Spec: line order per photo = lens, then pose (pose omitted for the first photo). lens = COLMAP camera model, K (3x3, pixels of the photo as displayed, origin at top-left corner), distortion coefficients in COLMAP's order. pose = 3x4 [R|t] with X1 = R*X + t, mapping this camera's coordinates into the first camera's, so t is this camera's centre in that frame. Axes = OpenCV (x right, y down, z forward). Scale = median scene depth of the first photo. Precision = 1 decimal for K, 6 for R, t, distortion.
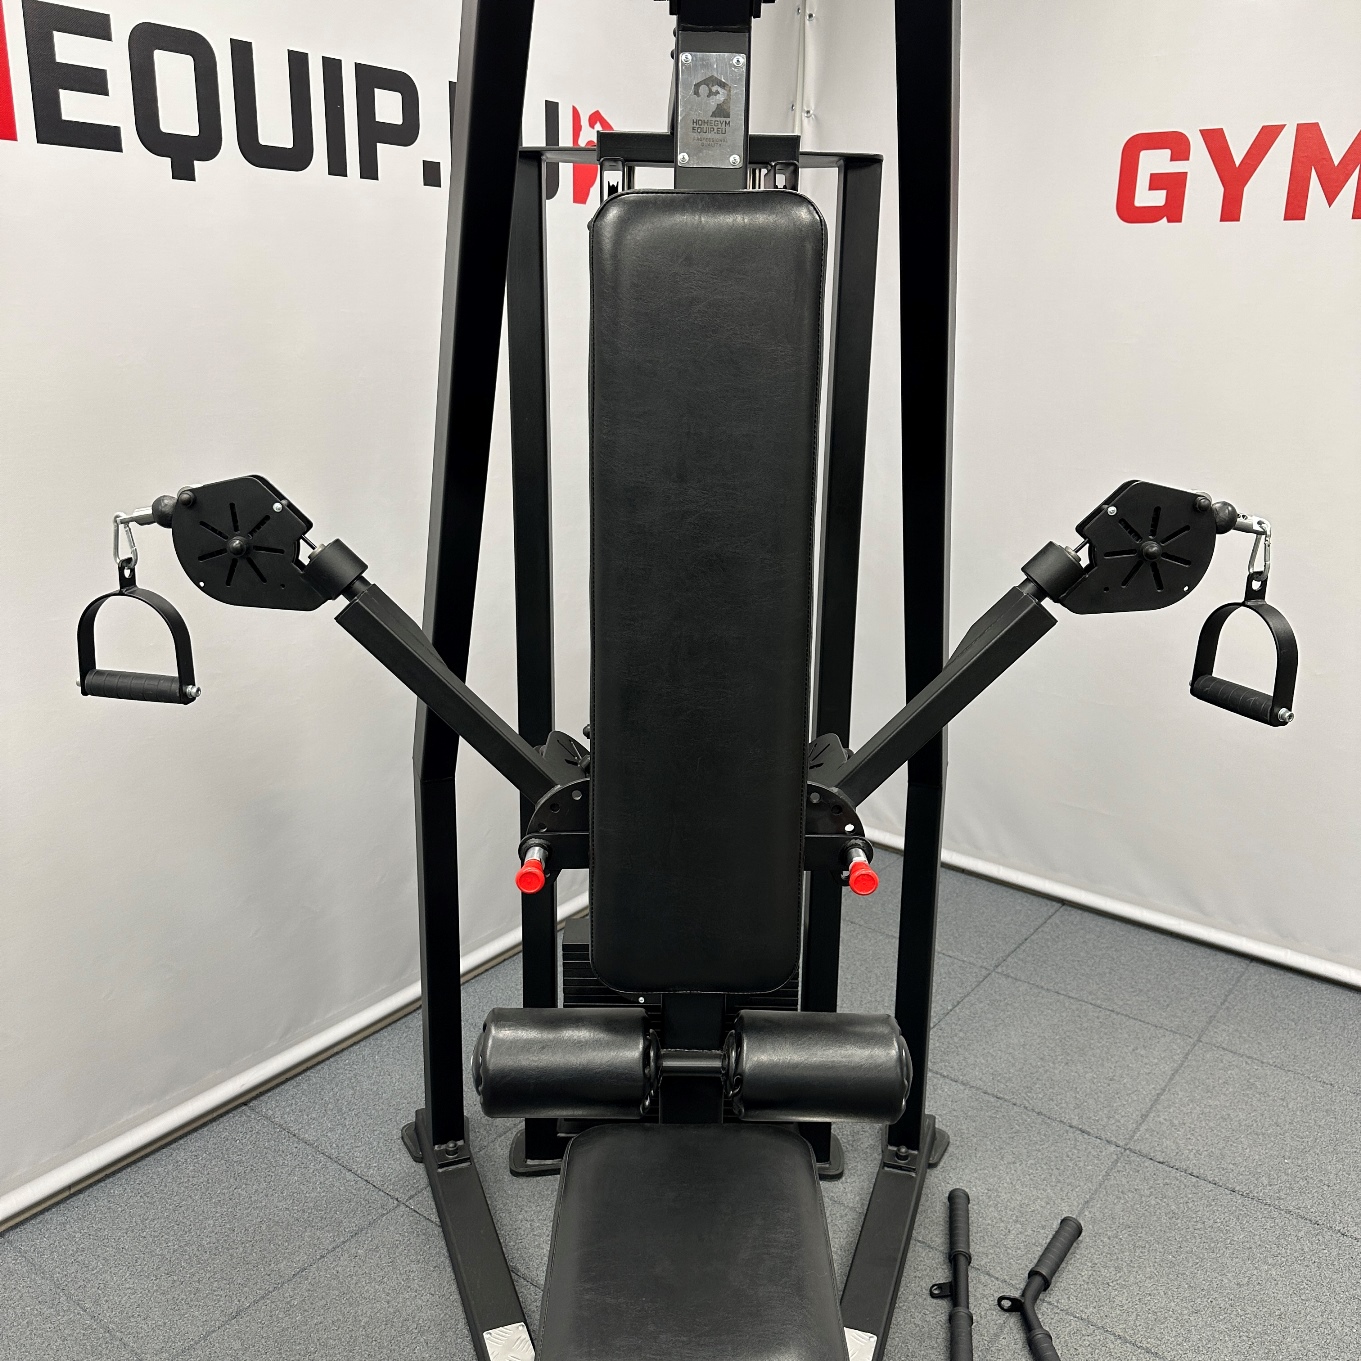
lens RADIAL K [[1281.0, 0, 681.5], [0, 1281.0, 668.3], [0, 0, 1]] dist [0.034872, -0.053396]
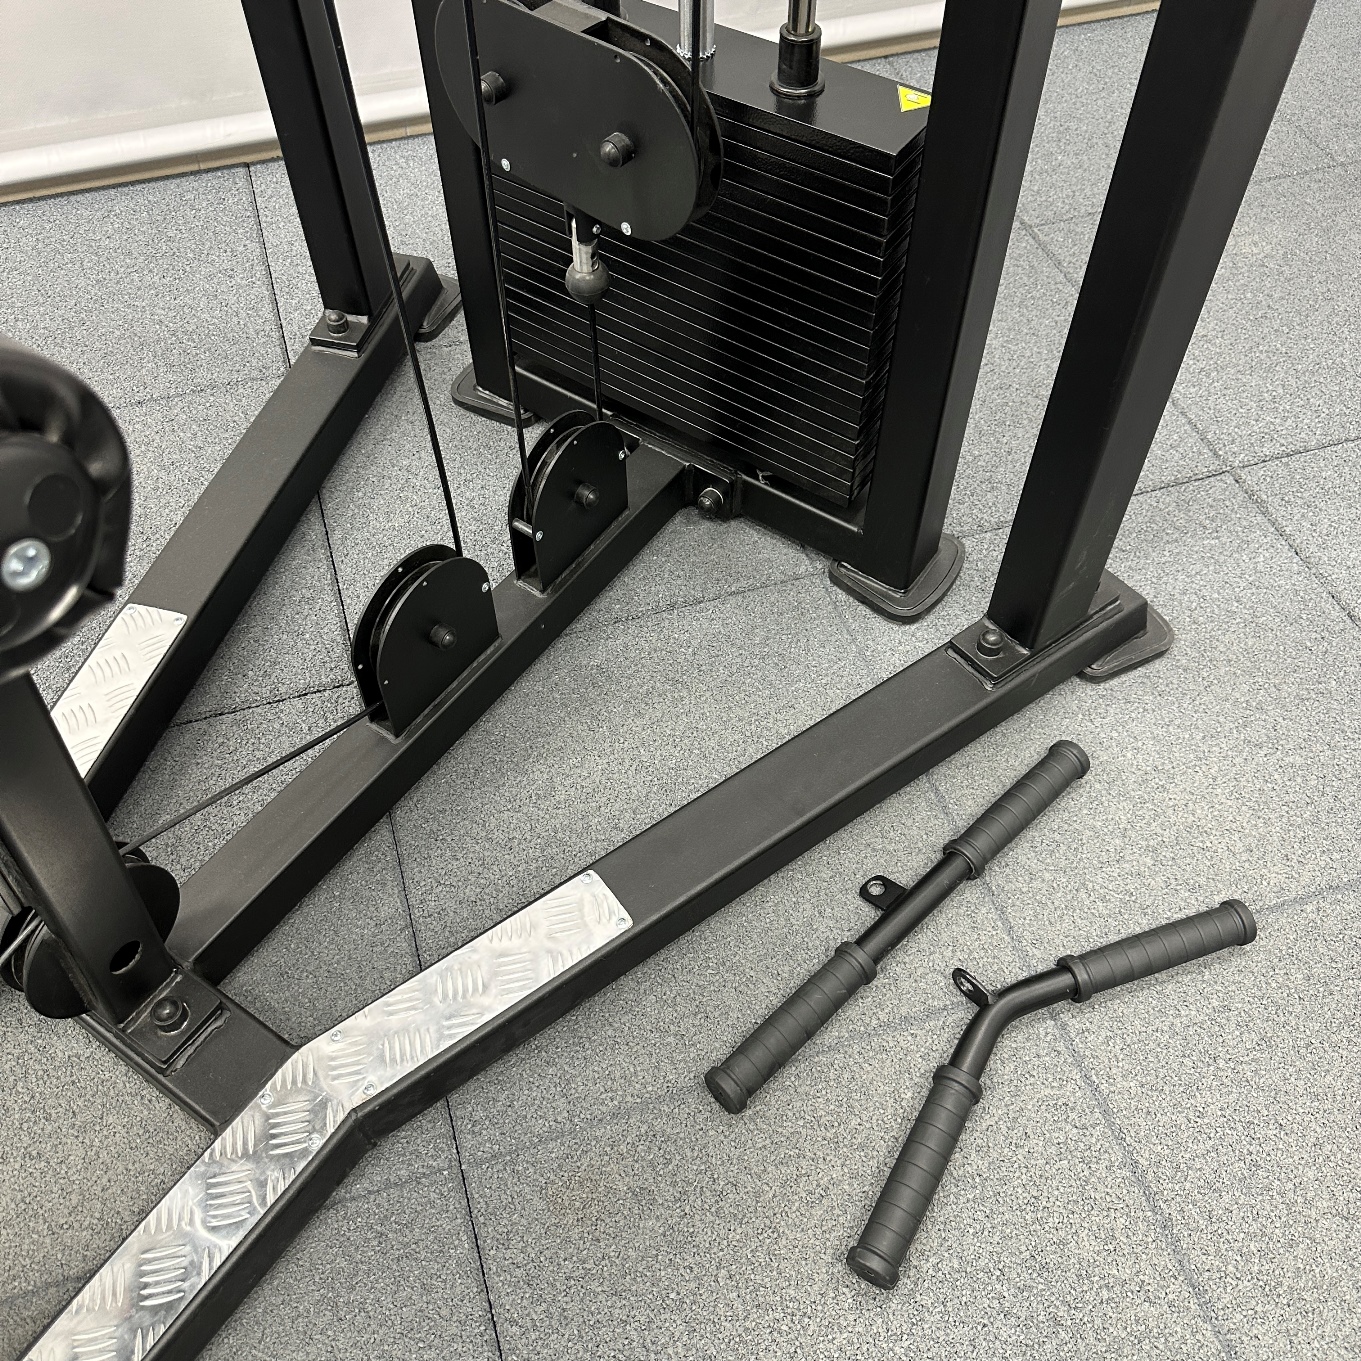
lens RADIAL K [[1284.5, 0, 680.5], [0, 1284.5, 699.0], [0, 0, 1]] dist [0.049877, -0.010355]
pose [[0.818243, 0.447167, -0.361276, 0.282356], [-0.140541, 0.764976, 0.628538, 0.099500], [0.557429, -0.463522, 0.688781, 0.616099]]
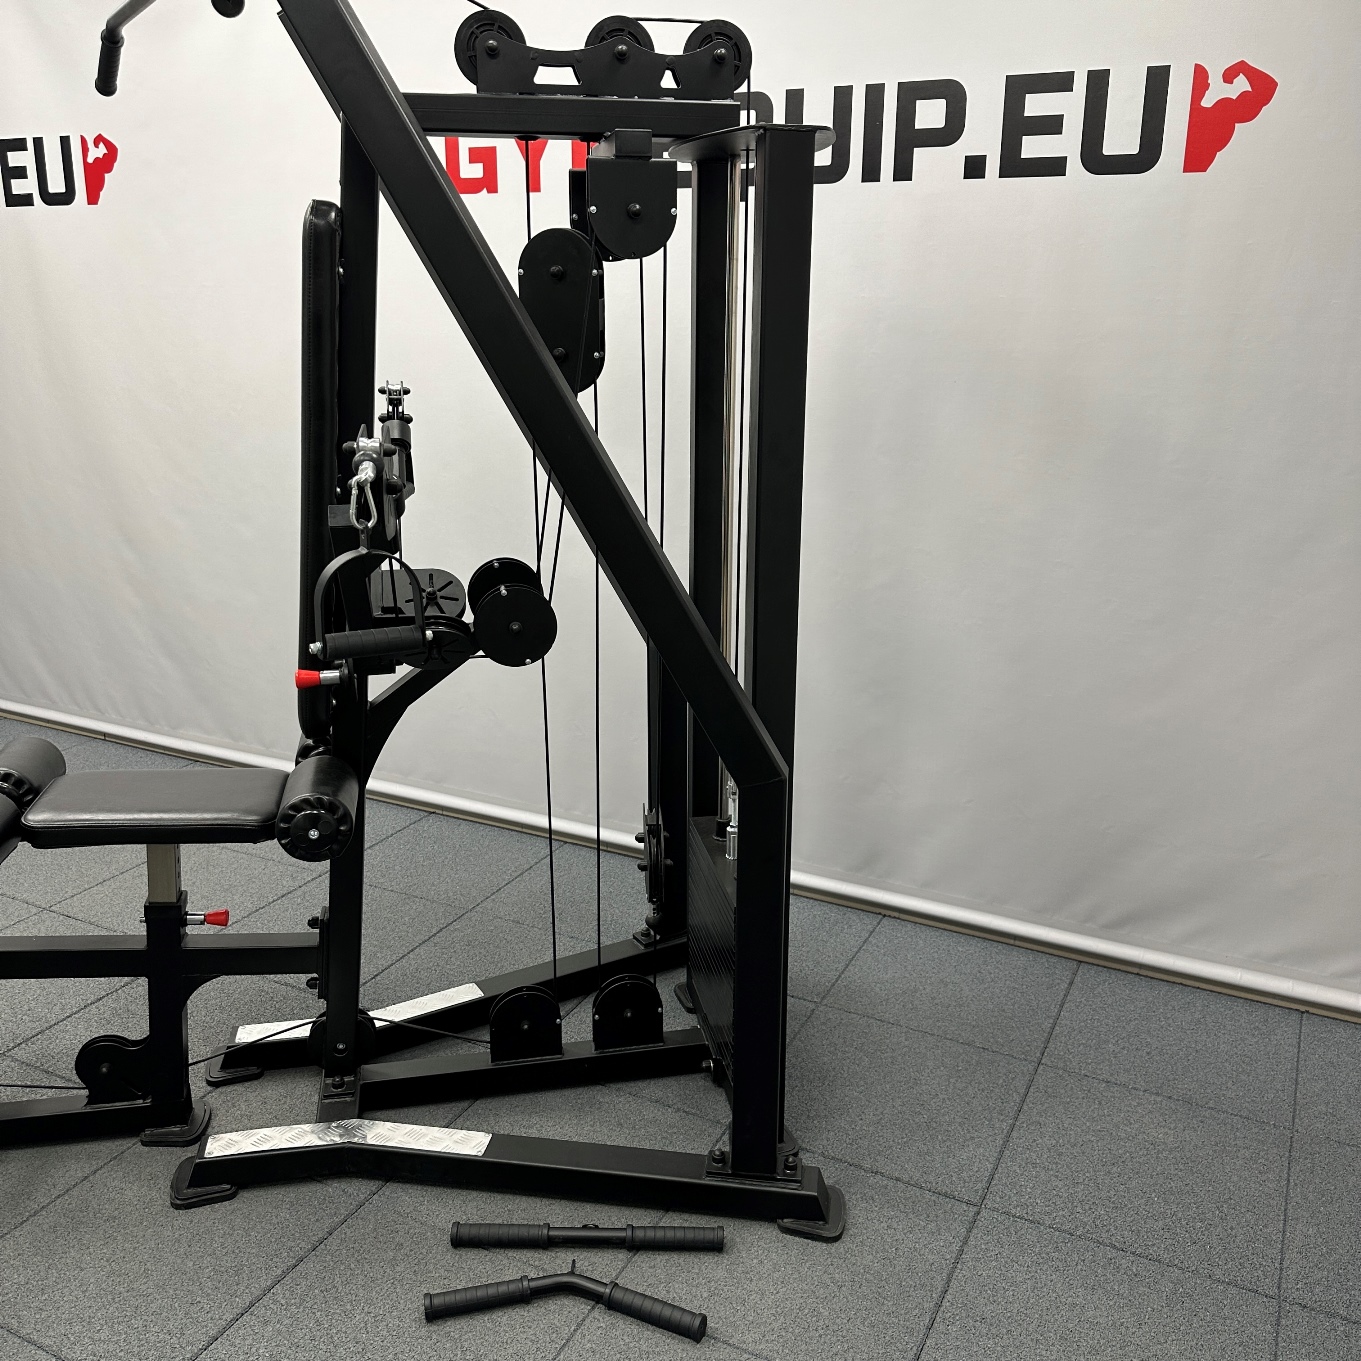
lens RADIAL K [[1287.3, 0, 687.5], [0, 1287.3, 673.6], [0, 0, 1]] dist [0.006773, 0.002180]
pose [[0.180941, 0.268586, -0.946109, 1.059158], [-0.271318, 0.938289, 0.214477, -0.180207], [0.945329, 0.217888, 0.242647, 0.712240]]
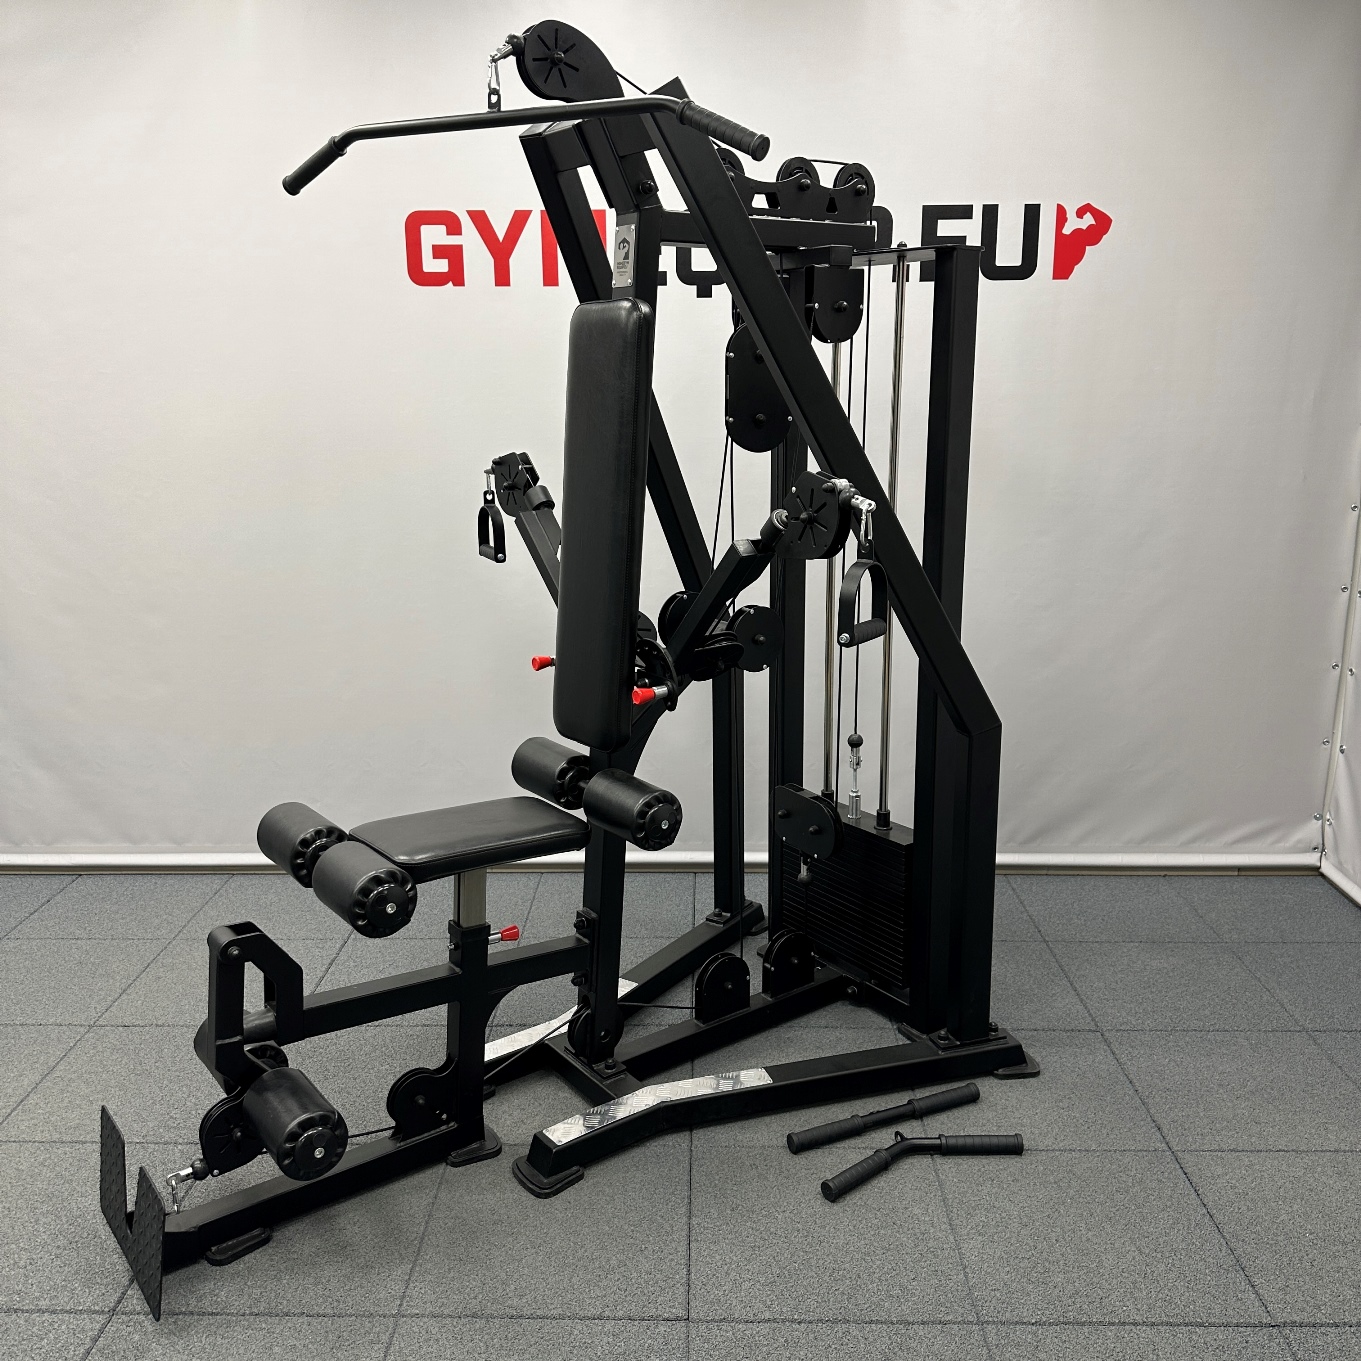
lens RADIAL K [[1271.2, 0, 680.5], [0, 1271.2, 680.5], [0, 0, 1]] dist [0.115943, -0.210598]
pose [[0.588978, 0.167892, -0.790517, 1.008114], [-0.202804, 0.977587, 0.056522, 0.026079], [0.782289, 0.127030, 0.609826, 0.008812]]
